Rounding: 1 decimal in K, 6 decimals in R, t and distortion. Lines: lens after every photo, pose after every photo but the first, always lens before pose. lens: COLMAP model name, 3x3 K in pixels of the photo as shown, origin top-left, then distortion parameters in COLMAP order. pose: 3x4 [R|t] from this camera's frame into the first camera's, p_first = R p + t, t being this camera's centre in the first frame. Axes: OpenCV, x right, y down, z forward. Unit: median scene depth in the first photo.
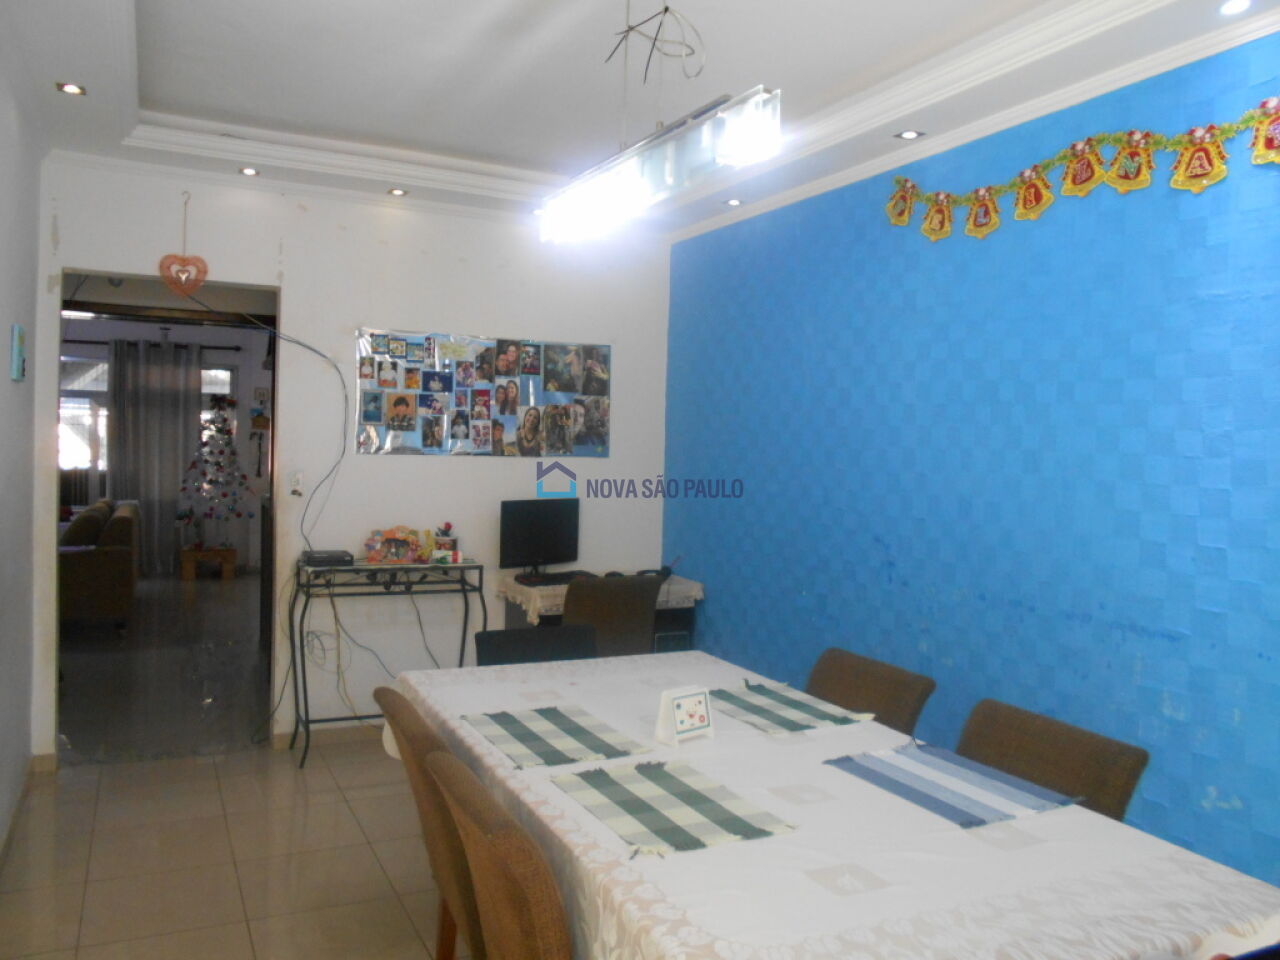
lens RADIAL K [[999.0, 0, 640.0], [0, 999.0, 480.0], [0, 0, 1]] dist [-0.047568, -0.003578]
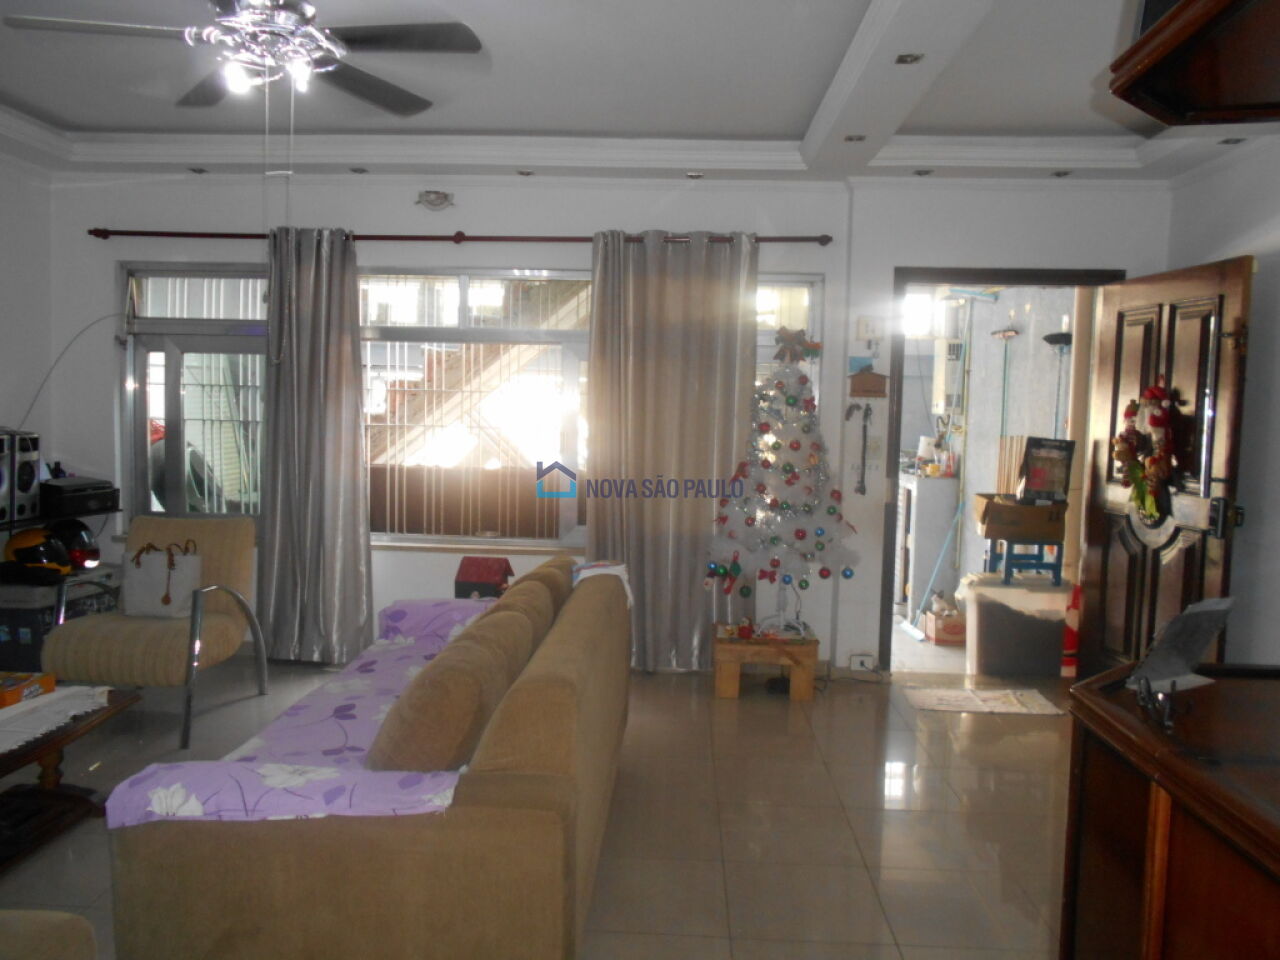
lens RADIAL K [[973.0, 0, 641.1], [0, 973.0, 501.1], [0, 0, 1]] dist [-0.004443, -0.001901]
pose [[0.876517, 0.035720, -0.480043, -0.259556], [-0.016914, 0.998913, 0.043447, -0.020297], [0.481073, -0.029963, 0.876168, 0.545733]]
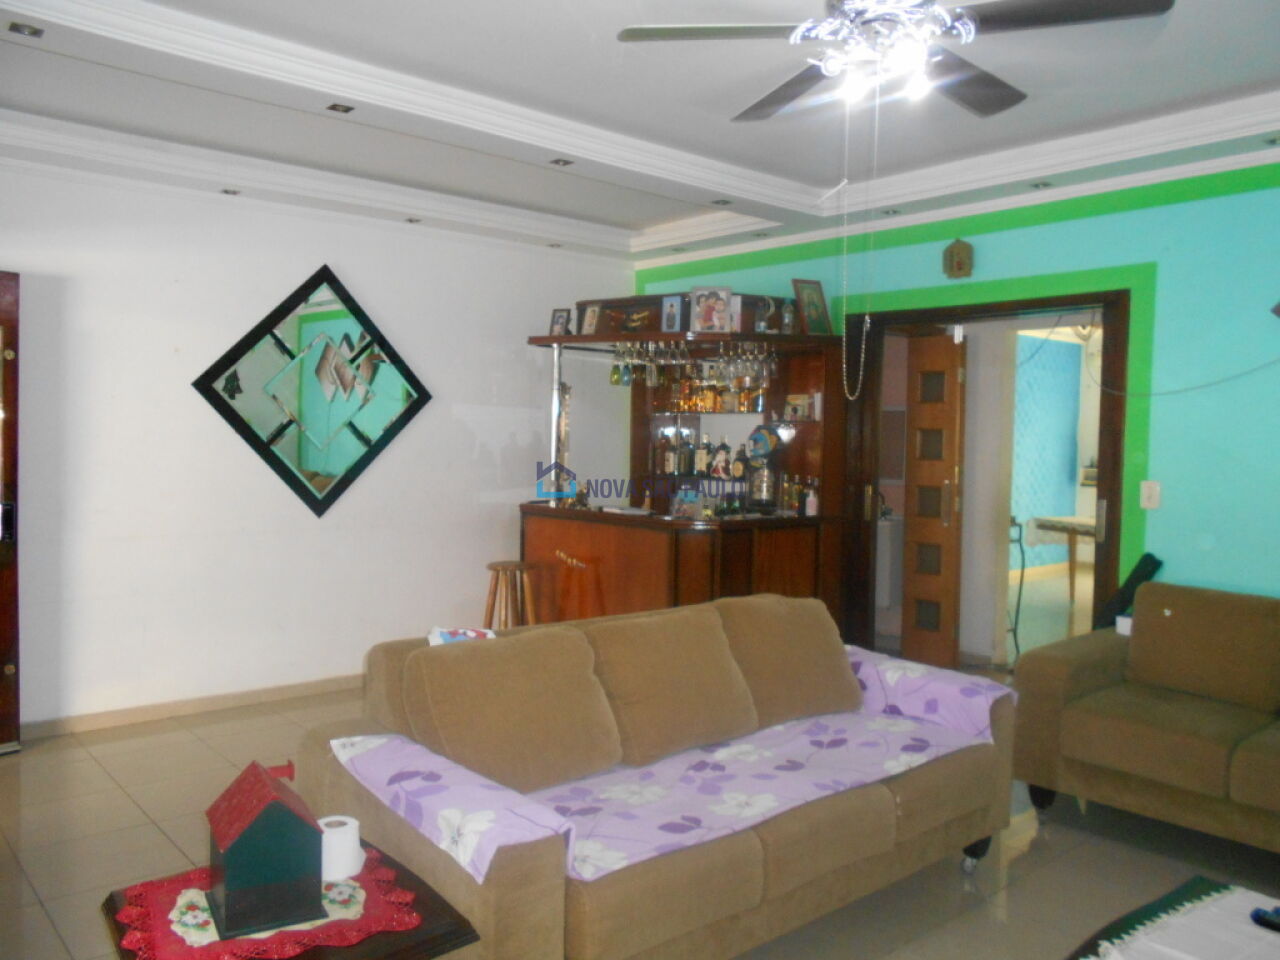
lens RADIAL K [[1015.7, 0, 640.0], [0, 1015.7, 480.0], [0, 0, 1]] dist [-0.005591, -0.002399]
pose [[-0.255823, -0.075506, 0.963771, -0.739931], [0.011995, 0.996620, 0.081263, -0.050398], [-0.966649, 0.032350, -0.254052, 0.869860]]
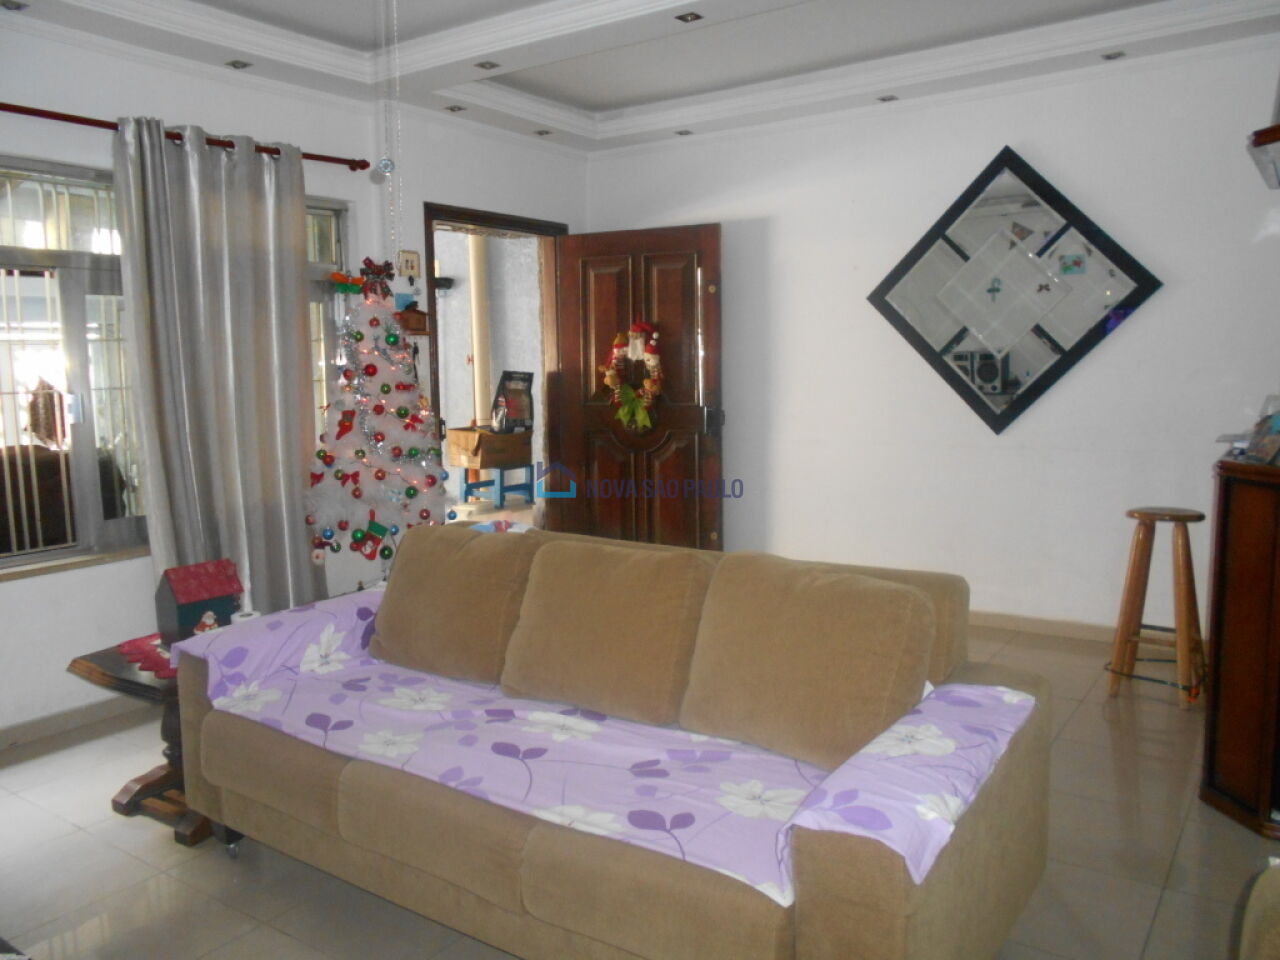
lens RADIAL K [[999.0, 0, 640.0], [0, 999.0, 480.0], [0, 0, 1]] dist [-0.047568, -0.003578]
pose [[0.879866, -0.100747, 0.464420, -0.546720], [0.063488, 0.993429, 0.095226, -0.022623], [-0.470962, -0.054301, 0.880481, 0.550918]]
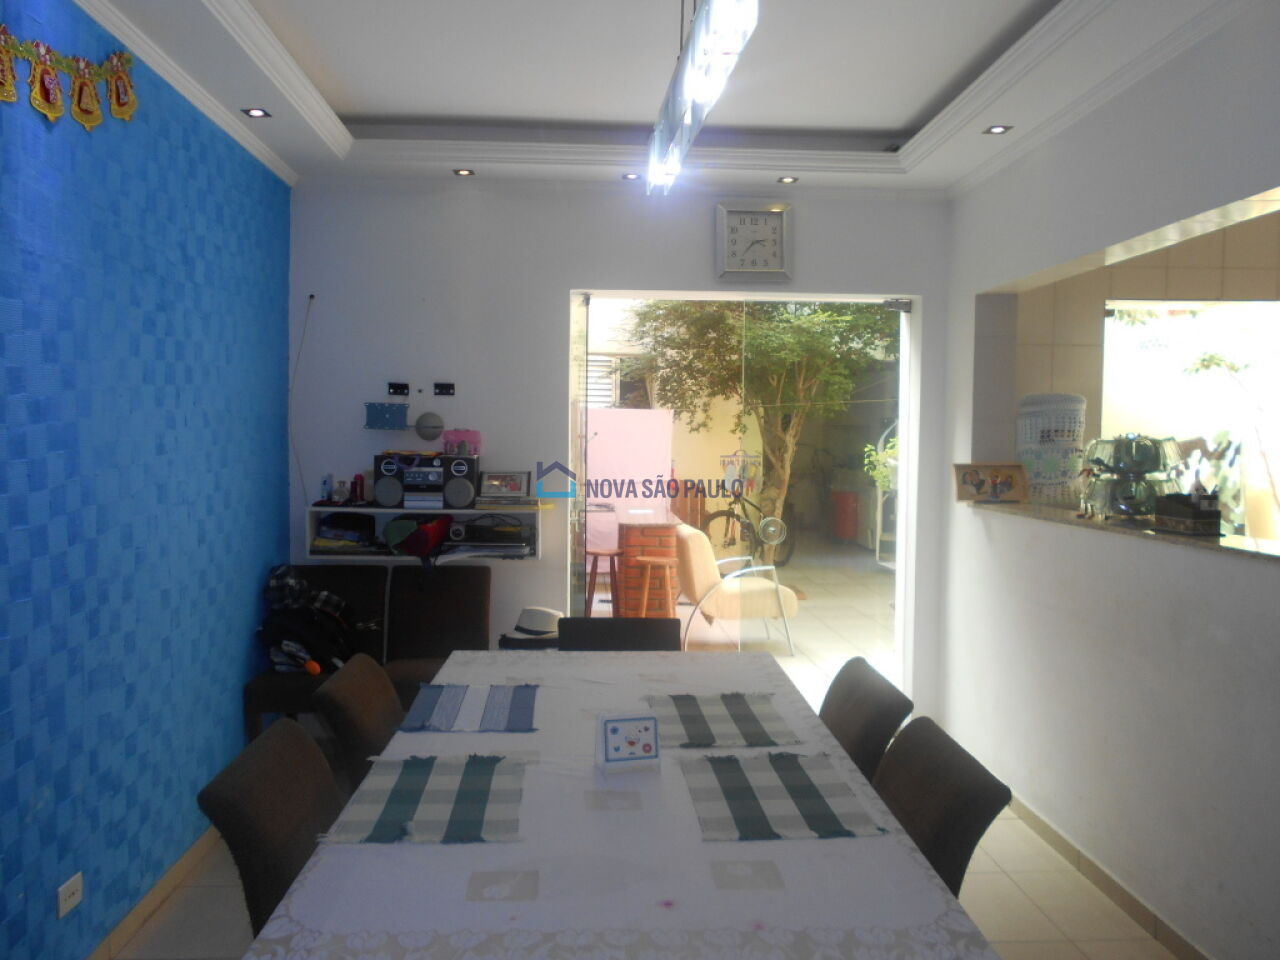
lens RADIAL K [[999.0, 0, 640.0], [0, 999.0, 480.0], [0, 0, 1]] dist [-0.047568, -0.003578]
pose [[-0.920196, -0.058250, 0.387099, -0.072287], [-0.028209, 0.996163, 0.082844, -0.016765], [-0.390439, 0.065313, -0.918309, 0.441335]]
